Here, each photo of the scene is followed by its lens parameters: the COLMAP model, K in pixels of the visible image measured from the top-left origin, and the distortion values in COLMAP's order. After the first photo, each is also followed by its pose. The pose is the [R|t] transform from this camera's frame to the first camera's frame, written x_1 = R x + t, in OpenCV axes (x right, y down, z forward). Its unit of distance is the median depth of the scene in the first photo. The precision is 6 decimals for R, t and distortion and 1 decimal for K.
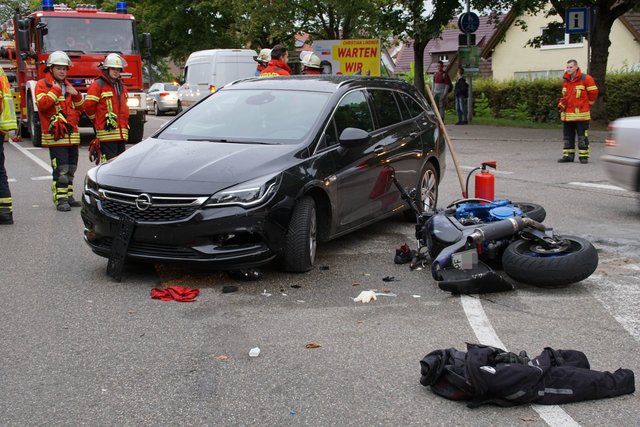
lens RADIAL K [[912.8, 0, 319.6], [0, 912.8, 223.6], [0, 0, 1]] dist [0.090980, 0.419221]
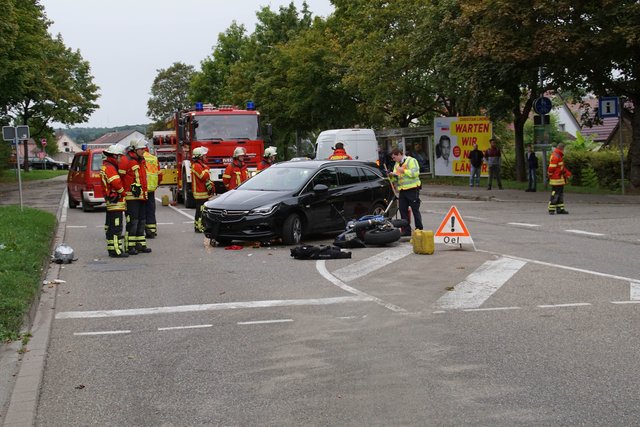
lens RADIAL K [[1103.3, 0, 318.6], [0, 1103.3, 221.9], [0, 0, 1]] dist [0.269383, 0.129791]
pose [[0.983447, 0.001521, -0.181191, 0.424031], [-0.017667, 0.996005, -0.087528, 0.180920], [0.180334, 0.089281, 0.979545, -1.327638]]
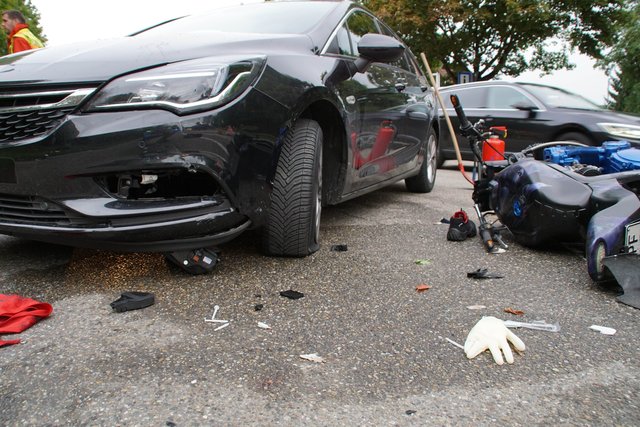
lens RADIAL K [[489.6, 0, 320.0], [0, 489.6, 213.5], [0, 0, 1]] dist [-0.133195, 0.001199]
pose [[0.998331, 0.014252, 0.055972, -0.017994], [-0.014320, 0.999897, 0.000800, 0.020845], [-0.055954, -0.001600, 0.998432, 0.533641]]
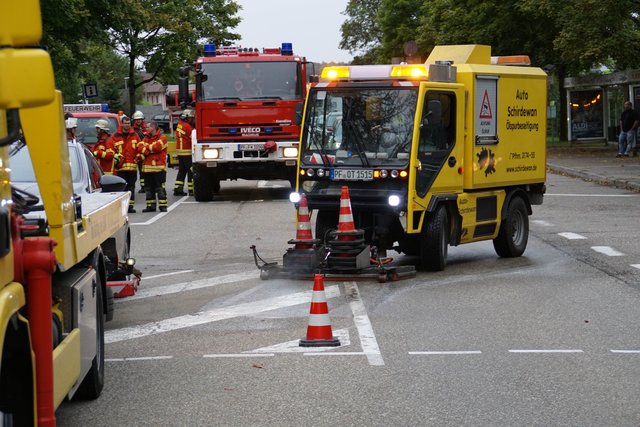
lens RADIAL K [[1763.9, 0, 320.0], [0, 1763.9, 213.5], [0, 0, 1]] dist [0.876618, 0.119280]
pose [[0.928774, 0.014081, -0.370378, 1.088766], [-0.047138, 0.995651, -0.080352, 0.153095], [0.367636, 0.092088, 0.925399, -1.368037]]
